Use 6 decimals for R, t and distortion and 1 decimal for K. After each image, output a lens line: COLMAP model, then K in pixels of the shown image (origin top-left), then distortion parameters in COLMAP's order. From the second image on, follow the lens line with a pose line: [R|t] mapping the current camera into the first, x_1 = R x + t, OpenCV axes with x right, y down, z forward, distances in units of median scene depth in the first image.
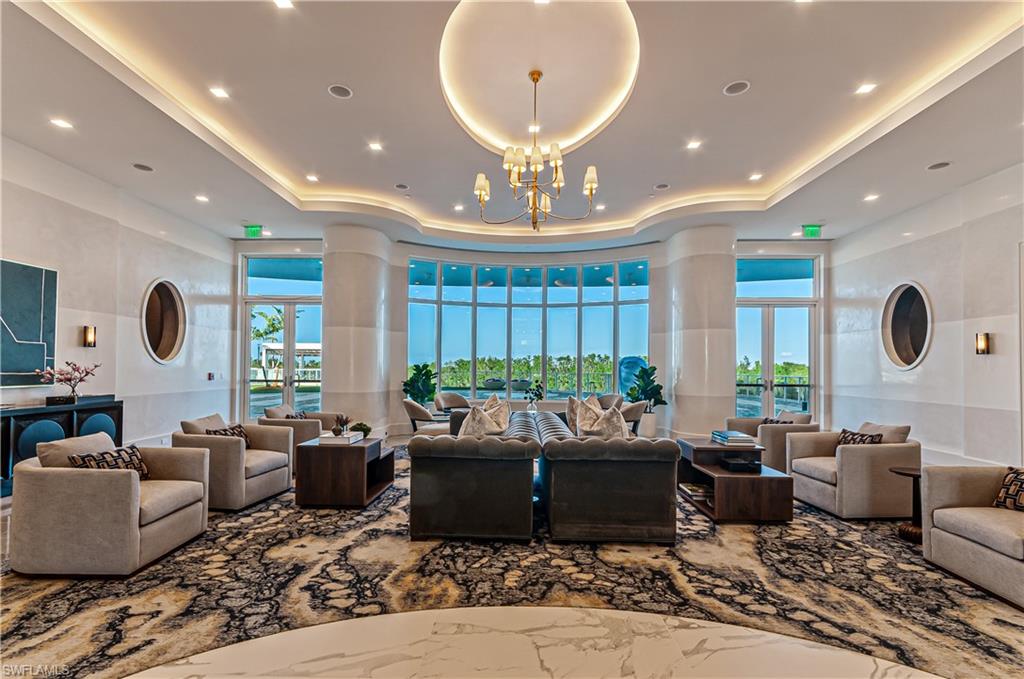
lens RADIAL K [[453.9, 0, 508.9], [0, 453.9, 362.9], [0, 0, 1]] dist [0.000091, 0.000101]
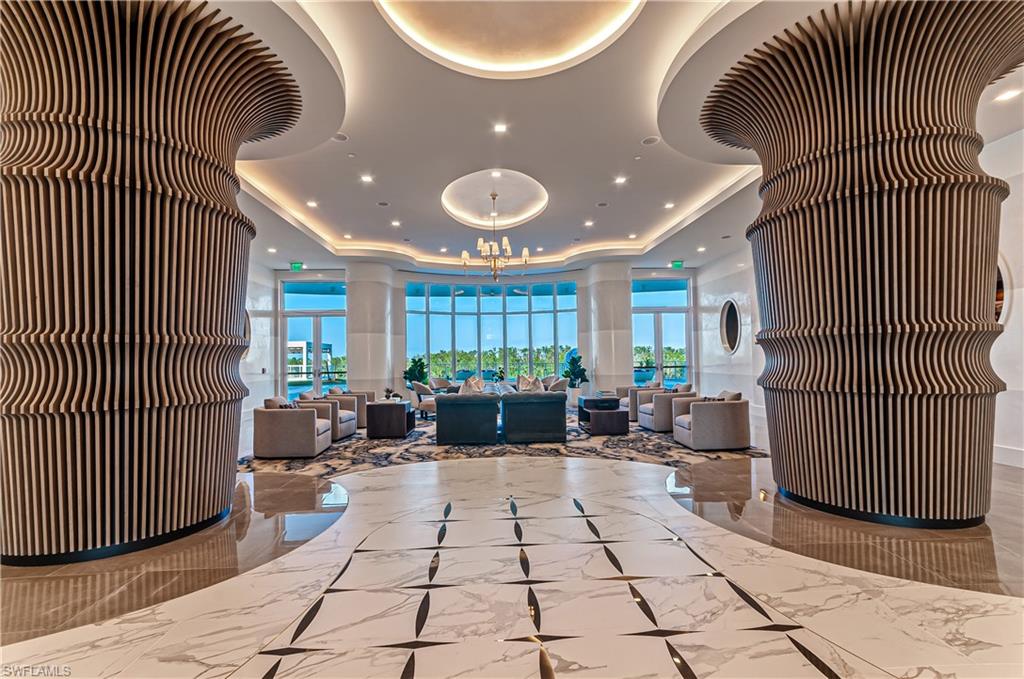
lens RADIAL K [[453.9, 0, 508.9], [0, 453.9, 362.9], [0, 0, 1]] dist [0.000091, 0.000101]
pose [[0.996893, -0.024656, 0.074803, -0.018034], [0.023297, 0.999548, 0.018982, -0.002714], [-0.075237, -0.017181, 0.997018, -0.454286]]
